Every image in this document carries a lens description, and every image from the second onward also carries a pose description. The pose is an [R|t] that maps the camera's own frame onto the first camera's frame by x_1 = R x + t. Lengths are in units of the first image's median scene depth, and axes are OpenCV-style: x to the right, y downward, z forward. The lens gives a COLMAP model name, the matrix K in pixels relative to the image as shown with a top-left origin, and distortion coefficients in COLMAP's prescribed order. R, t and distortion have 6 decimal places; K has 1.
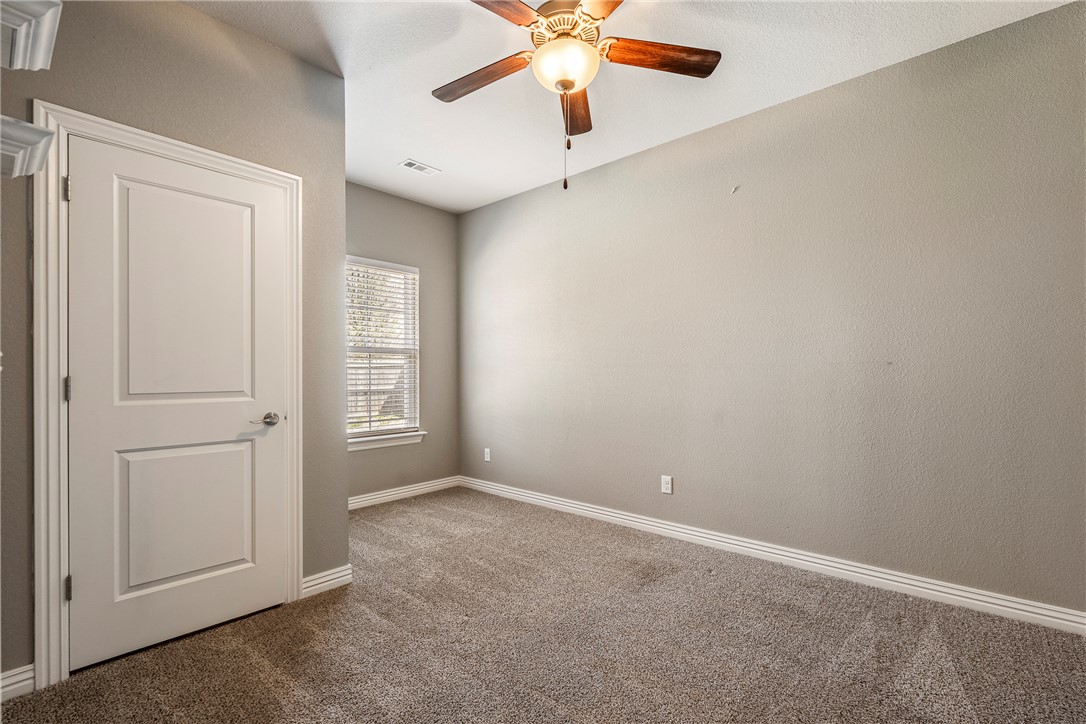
lens RADIAL K [[483.5, 0, 543.6], [0, 483.5, 360.3], [0, 0, 1]] dist [0.001527, -0.000122]
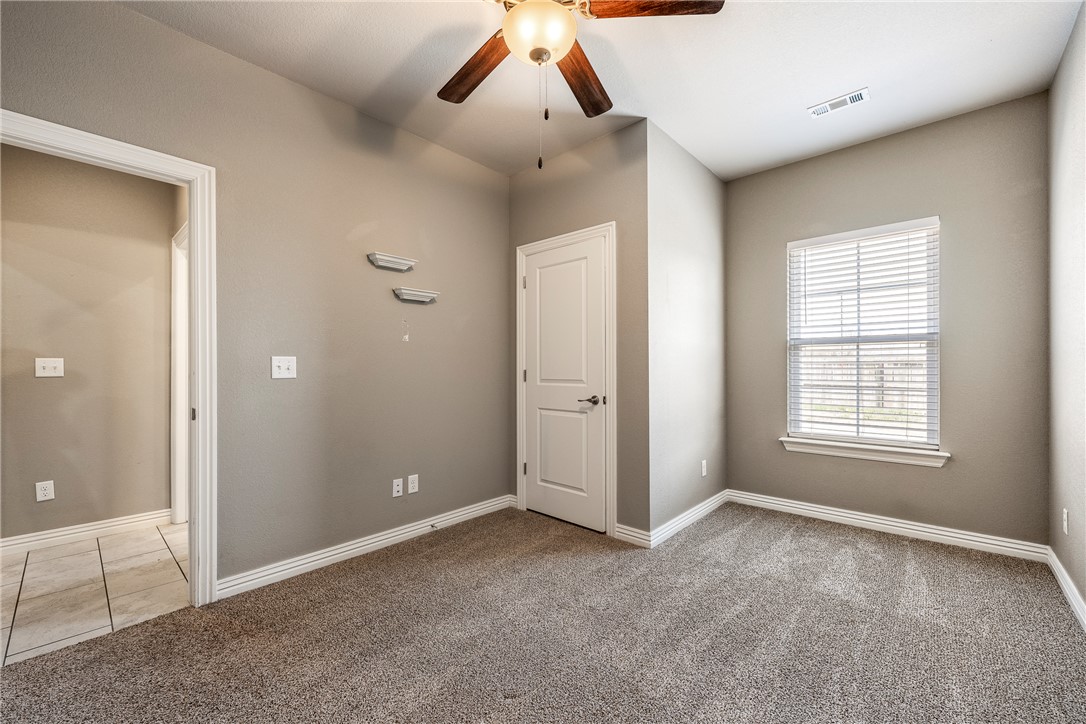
lens RADIAL K [[448.3, 0, 547.8], [0, 448.3, 356.8], [0, 0, 1]] dist [-0.000732, 0.000150]
pose [[-0.024243, -0.022139, -0.999461, 0.704918], [0.031242, 0.999250, -0.022892, 0.016772], [0.999218, -0.031780, -0.023533, 0.810376]]
